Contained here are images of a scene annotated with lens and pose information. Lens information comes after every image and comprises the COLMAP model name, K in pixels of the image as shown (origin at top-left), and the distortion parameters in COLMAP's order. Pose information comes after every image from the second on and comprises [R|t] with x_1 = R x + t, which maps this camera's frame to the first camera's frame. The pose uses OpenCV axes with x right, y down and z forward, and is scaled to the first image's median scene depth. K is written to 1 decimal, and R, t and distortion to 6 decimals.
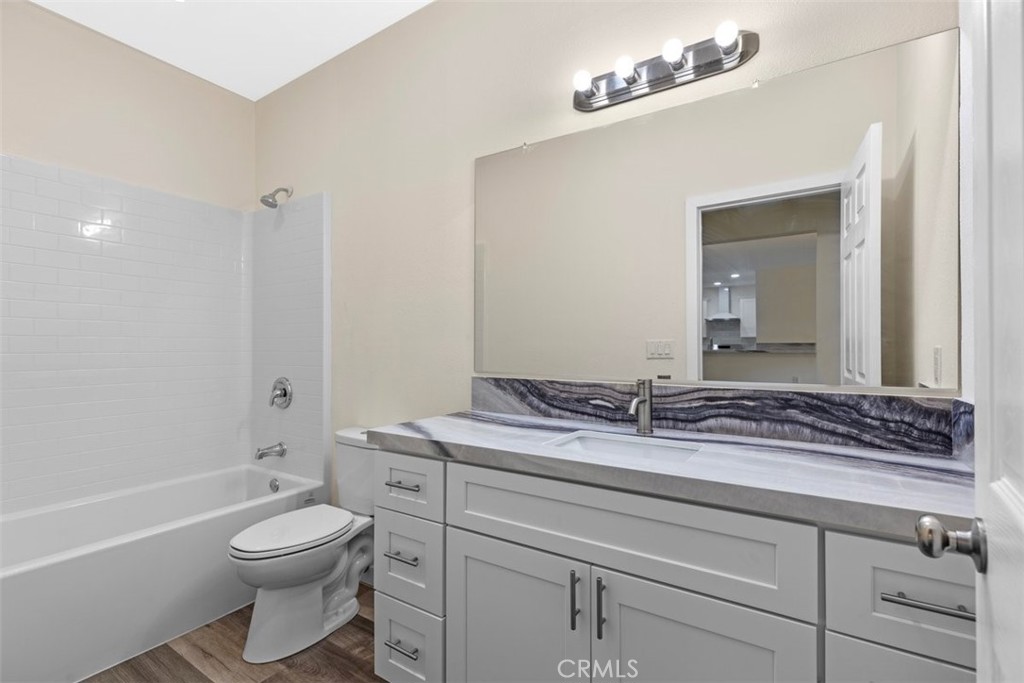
lens RADIAL K [[467.4, 0, 512.3], [0, 467.4, 341.0], [0, 0, 1]] dist [-0.004288, -0.000796]
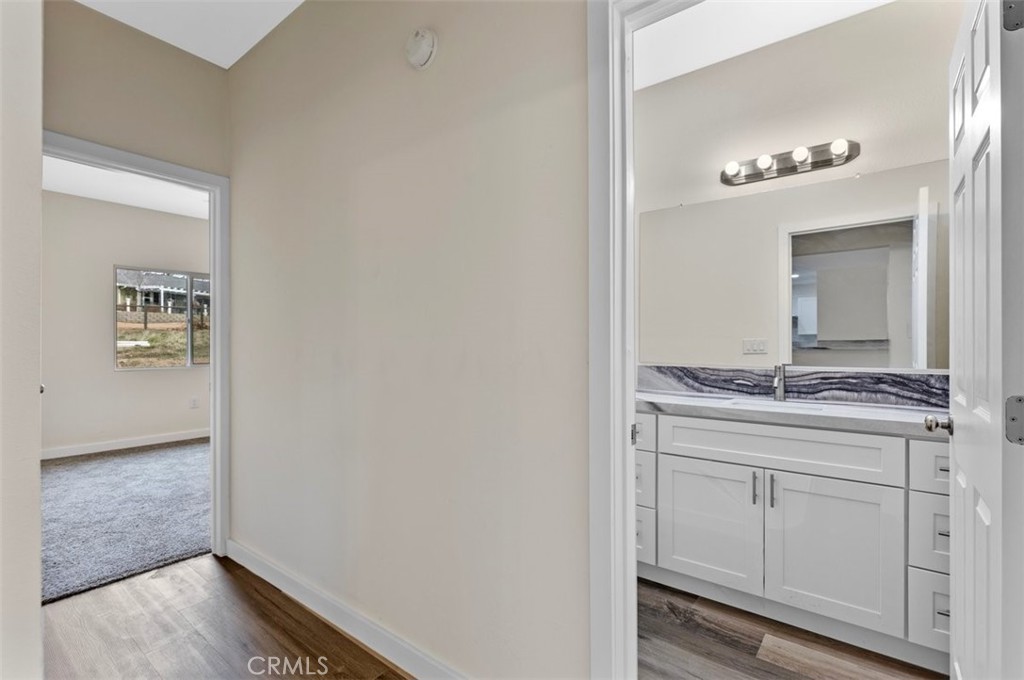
lens RADIAL K [[467.4, 0, 509.9], [0, 467.4, 340.4], [0, 0, 1]] dist [-0.004288, -0.000796]
pose [[0.995886, -0.000515, -0.090617, -0.480879], [0.000983, 0.999986, 0.005114, -0.011267], [0.090613, -0.005182, 0.995873, -0.641219]]
